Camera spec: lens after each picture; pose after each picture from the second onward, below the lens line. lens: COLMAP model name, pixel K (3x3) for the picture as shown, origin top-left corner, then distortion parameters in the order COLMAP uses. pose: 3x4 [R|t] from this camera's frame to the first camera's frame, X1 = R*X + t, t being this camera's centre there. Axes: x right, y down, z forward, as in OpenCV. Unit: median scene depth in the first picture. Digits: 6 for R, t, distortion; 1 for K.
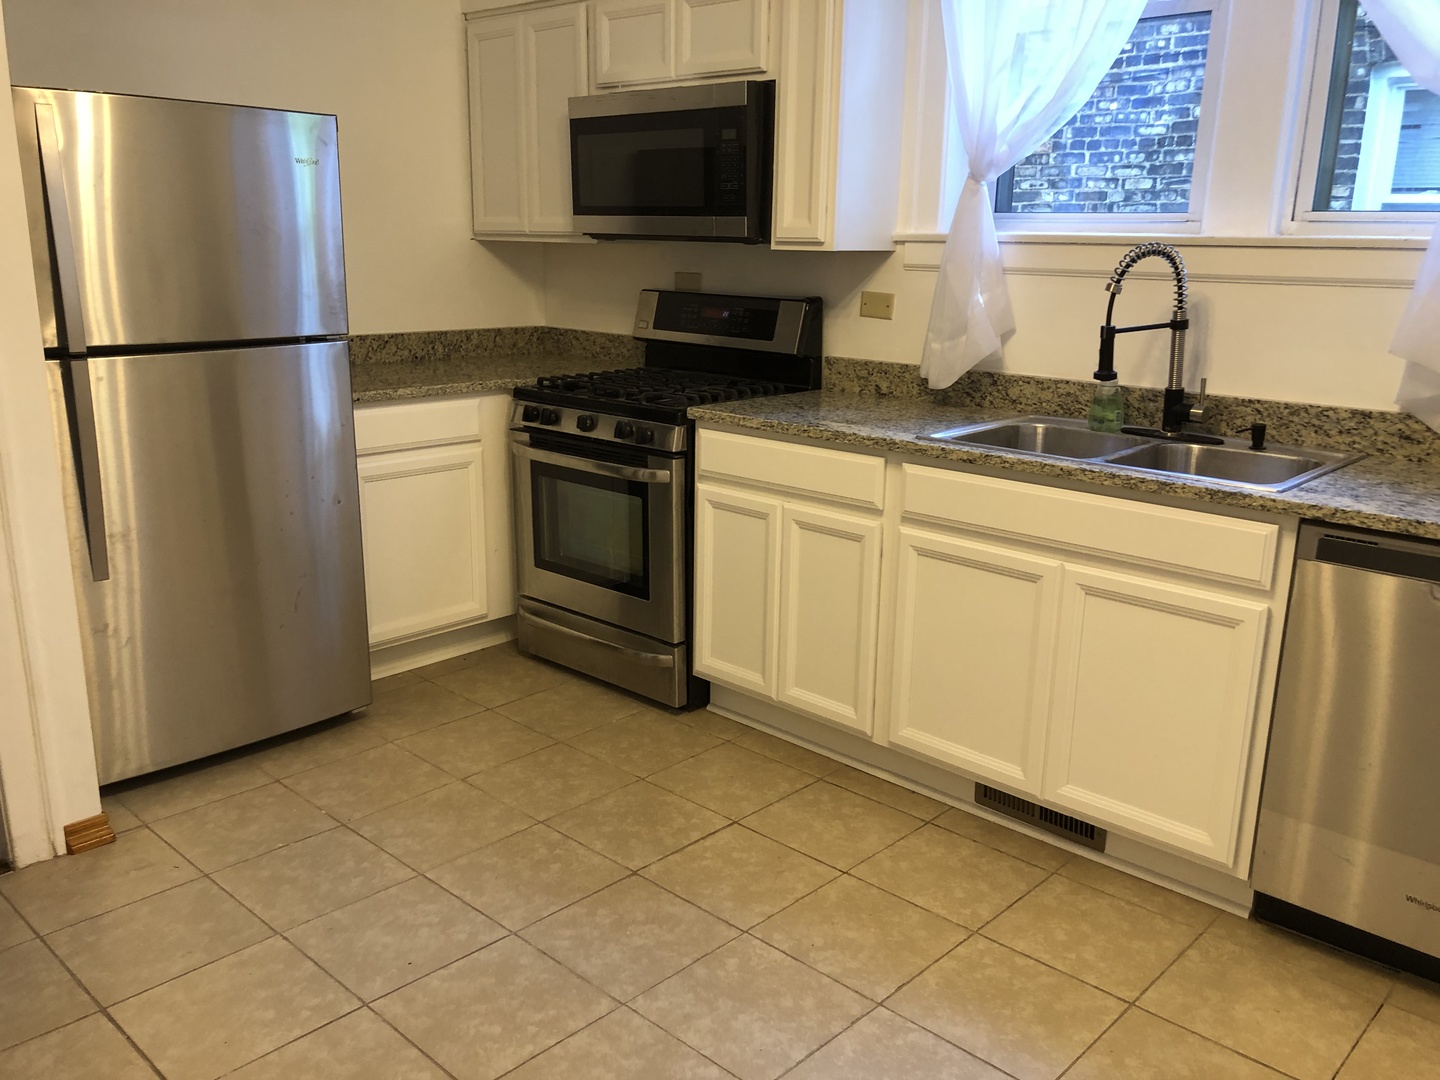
lens RADIAL K [[1190.8, 0, 717.2], [0, 1190.8, 533.8], [0, 0, 1]] dist [0.047941, -0.023237]
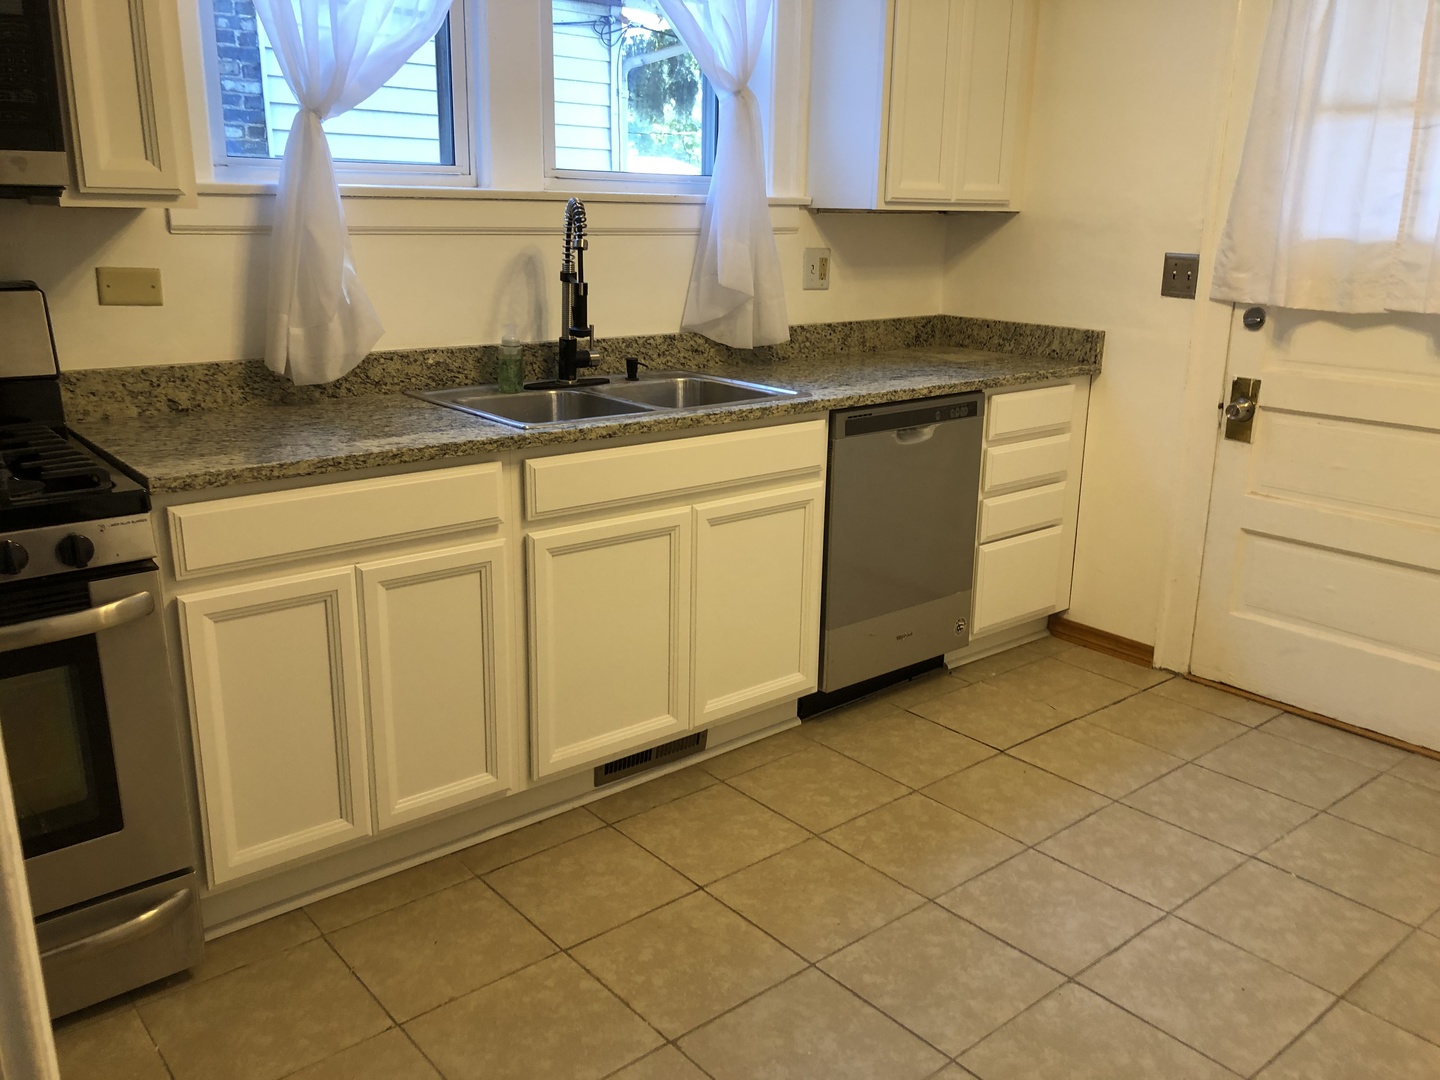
lens RADIAL K [[1190.8, 0, 717.4], [0, 1190.8, 538.2], [0, 0, 1]] dist [0.047941, -0.023237]
pose [[0.108740, -0.278293, 0.954321, -0.677322], [0.228297, 0.941345, 0.248496, -0.192712], [-0.967500, 0.190847, 0.165895, 0.755992]]
